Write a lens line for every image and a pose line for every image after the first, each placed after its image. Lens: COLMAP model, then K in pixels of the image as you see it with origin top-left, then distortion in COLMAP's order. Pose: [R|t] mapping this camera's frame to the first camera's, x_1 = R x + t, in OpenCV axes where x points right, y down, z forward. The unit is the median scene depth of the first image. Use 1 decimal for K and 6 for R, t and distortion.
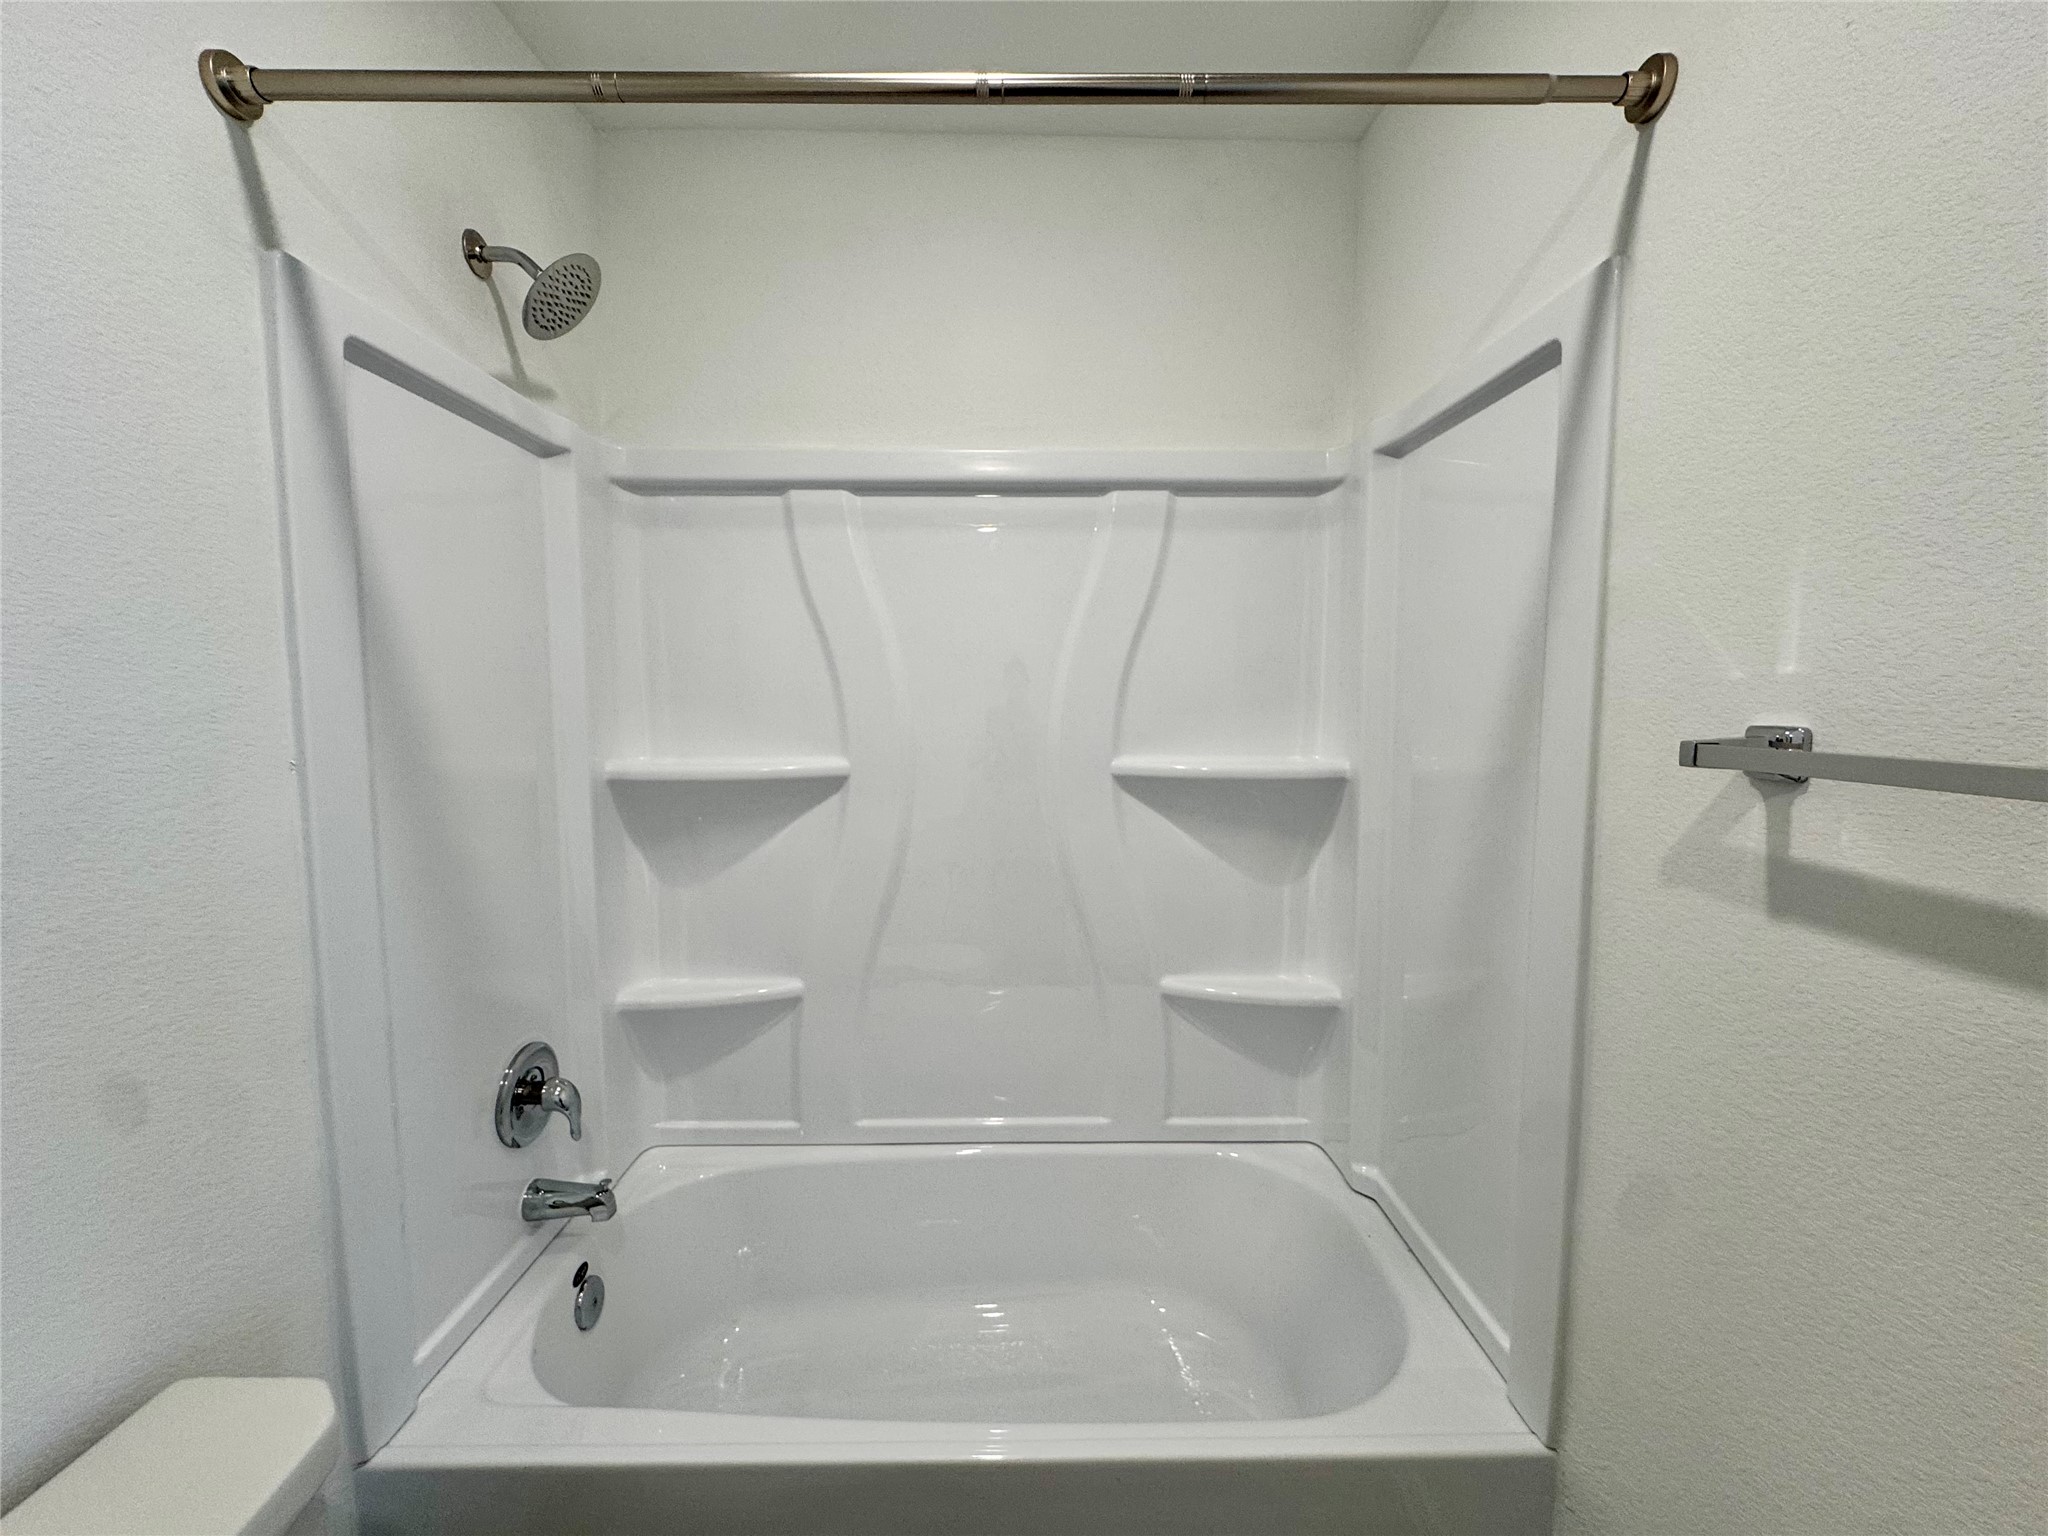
lens RADIAL K [[816.2, 0, 1023.7], [0, 816.2, 768.1], [0, 0, 1]] dist [-0.001853, -0.000725]
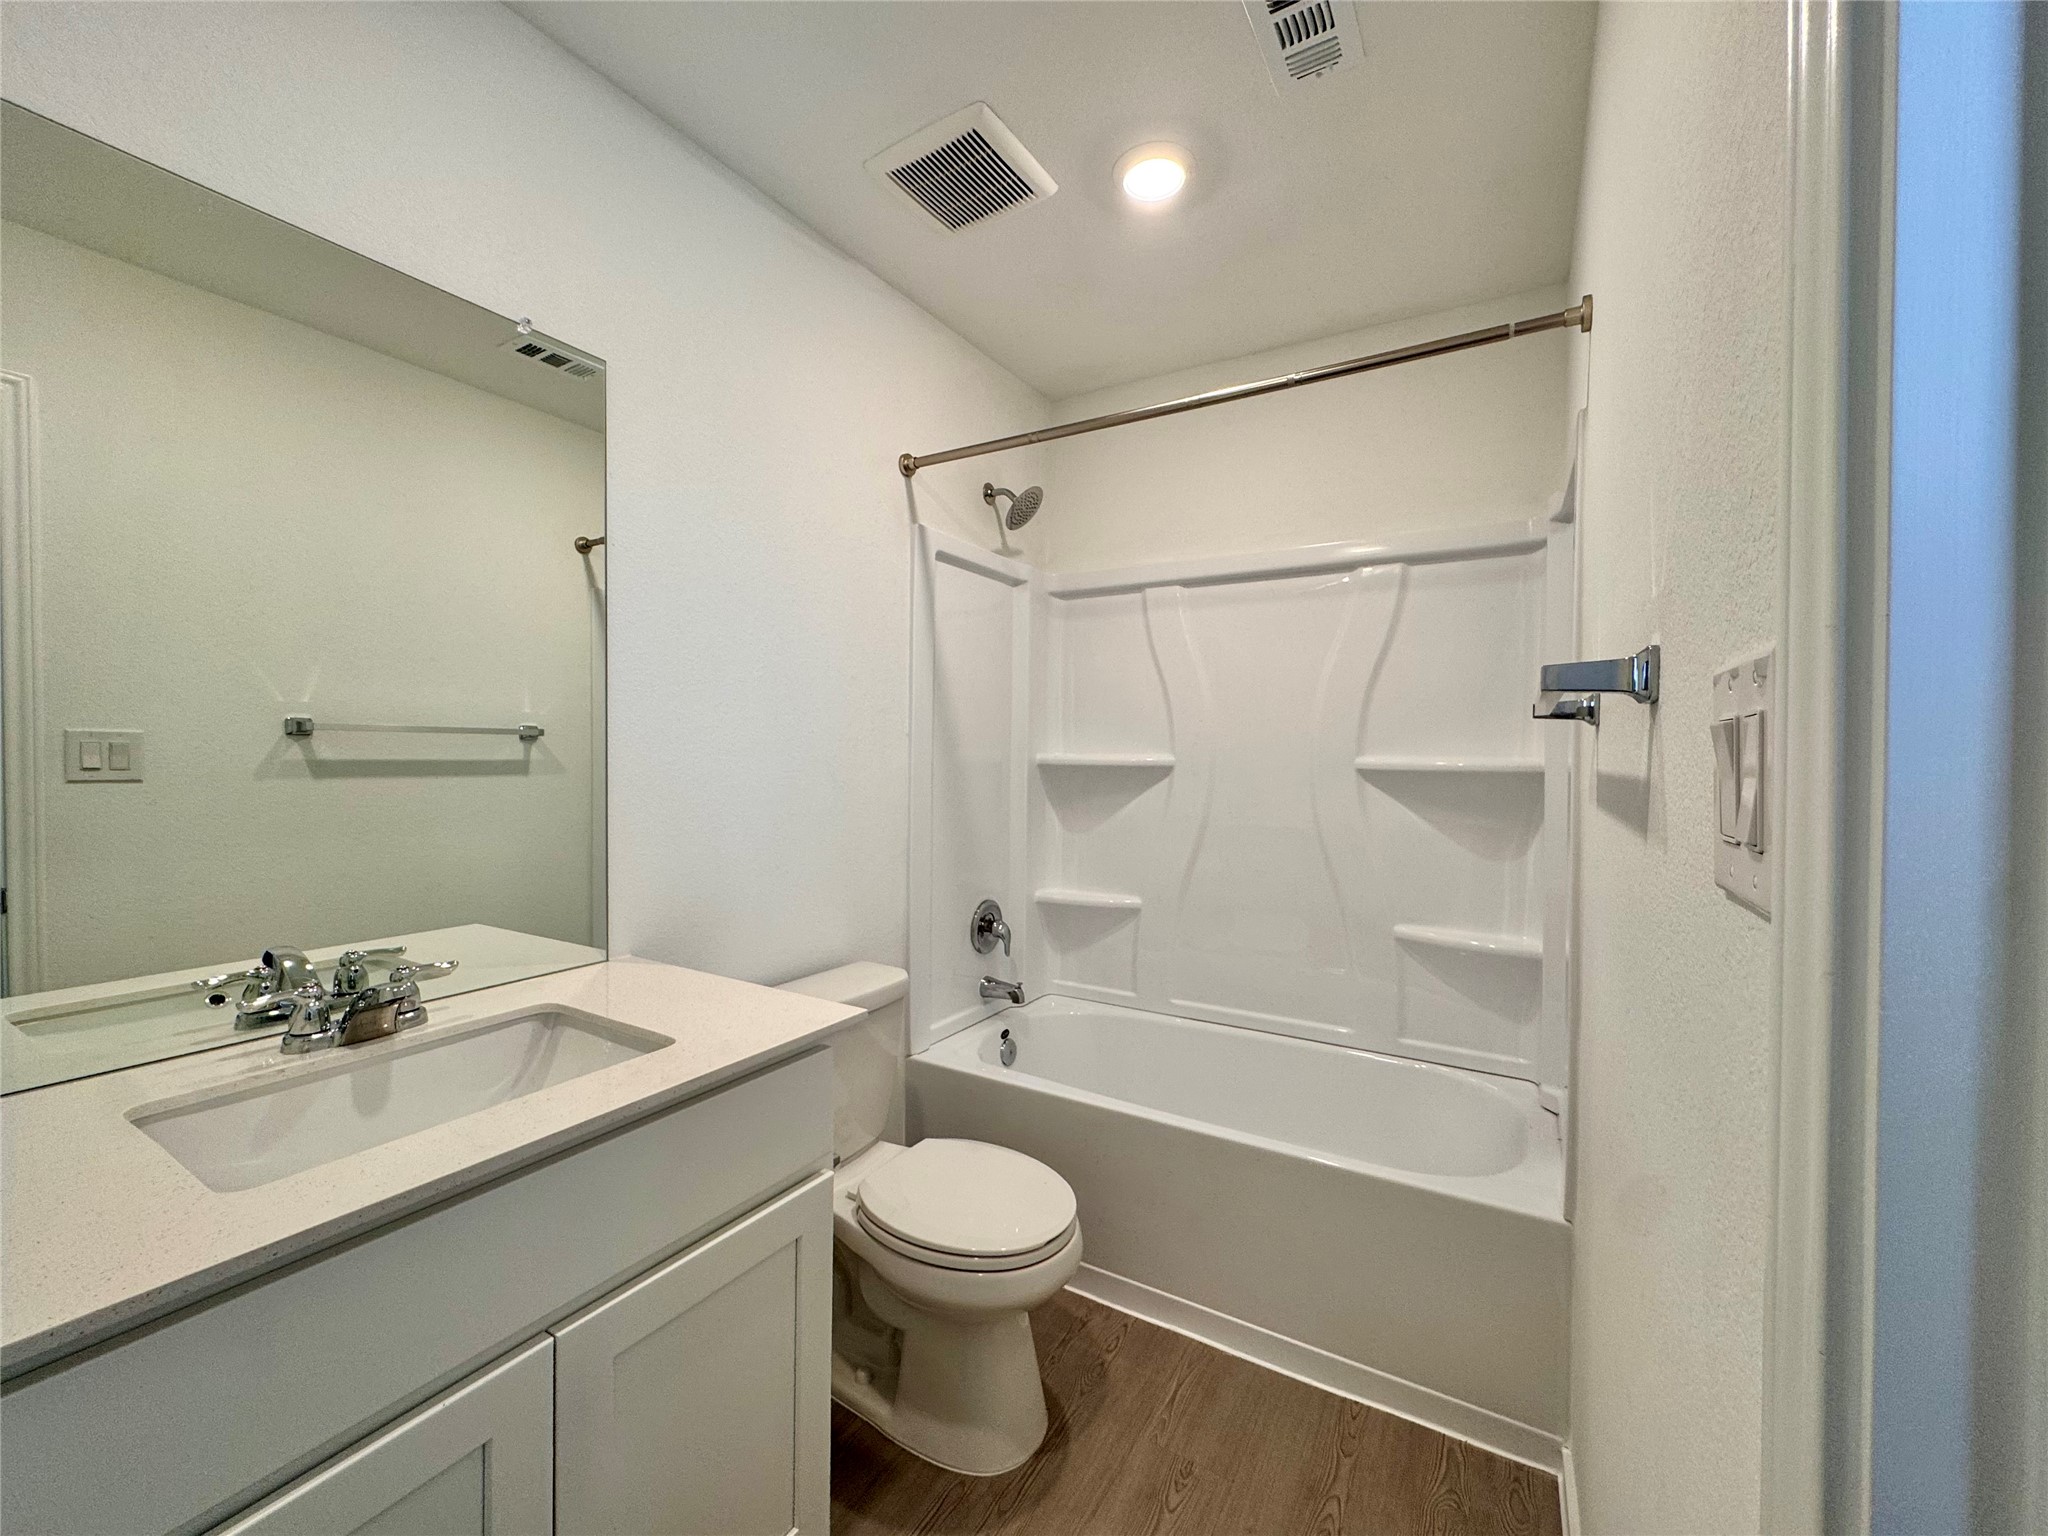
lens RADIAL K [[816.2, 0, 1022.9], [0, 816.2, 766.0], [0, 0, 1]] dist [-0.001853, -0.000725]
pose [[0.851131, 0.017413, -0.524665, 0.383312], [-0.057829, 0.996477, -0.060741, 0.129705], [0.521759, 0.082039, 0.849139, -0.502264]]
